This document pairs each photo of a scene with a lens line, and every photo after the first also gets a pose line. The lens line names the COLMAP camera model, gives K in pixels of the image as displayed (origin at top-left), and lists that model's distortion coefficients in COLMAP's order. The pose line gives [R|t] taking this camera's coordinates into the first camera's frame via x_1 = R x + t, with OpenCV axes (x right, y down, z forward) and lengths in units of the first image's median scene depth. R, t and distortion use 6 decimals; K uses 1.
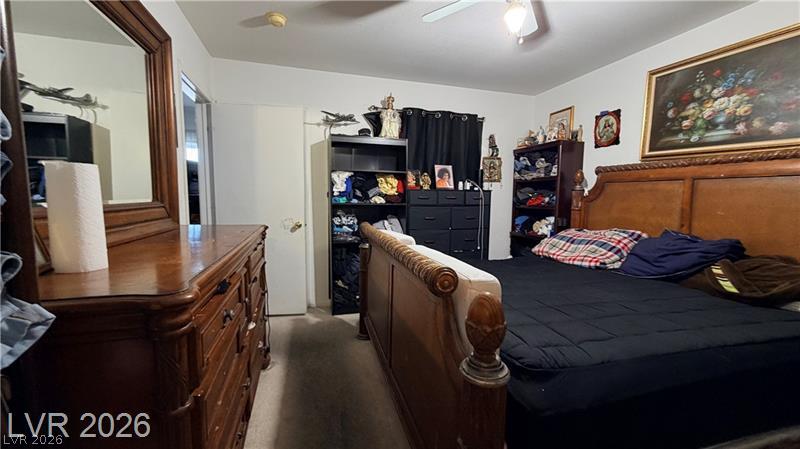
lens RADIAL K [[320.2, 0, 400.7], [0, 320.2, 225.4], [0, 0, 1]] dist [0.001913, -0.000128]
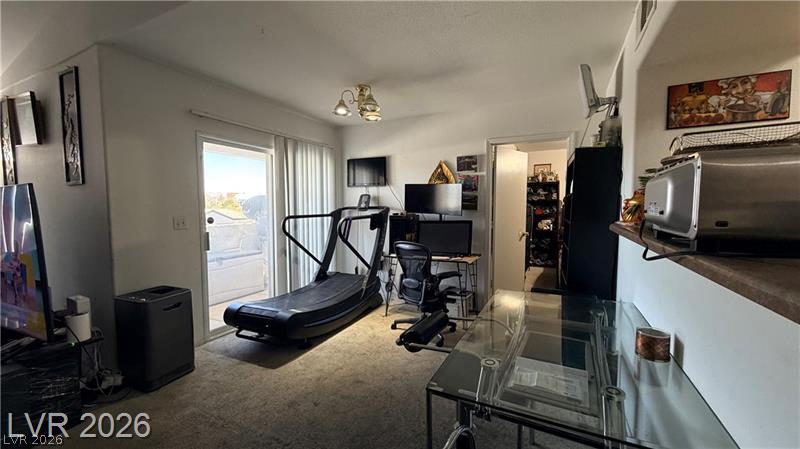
lens RADIAL K [[320.2, 0, 400.7], [0, 320.2, 225.4], [0, 0, 1]] dist [0.001913, -0.000128]
pose [[0.679543, -0.060691, 0.731121, -1.806104], [0.078560, 0.996862, 0.009733, -0.096301], [-0.729418, 0.050823, 0.682178, 0.400330]]
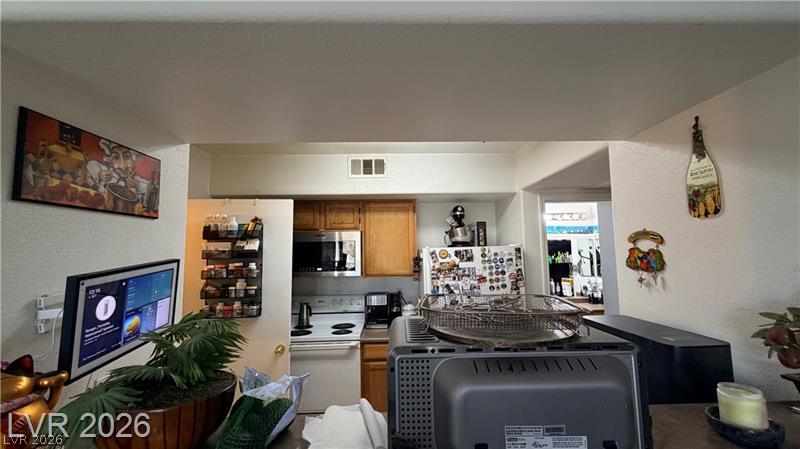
lens RADIAL K [[320.2, 0, 400.7], [0, 320.2, 225.4], [0, 0, 1]] dist [0.001913, -0.000128]
pose [[-0.965350, 0.019880, 0.260201, -1.380309], [0.022005, 0.999744, 0.005258, -0.206621], [-0.260029, 0.010802, -0.965540, 0.614831]]
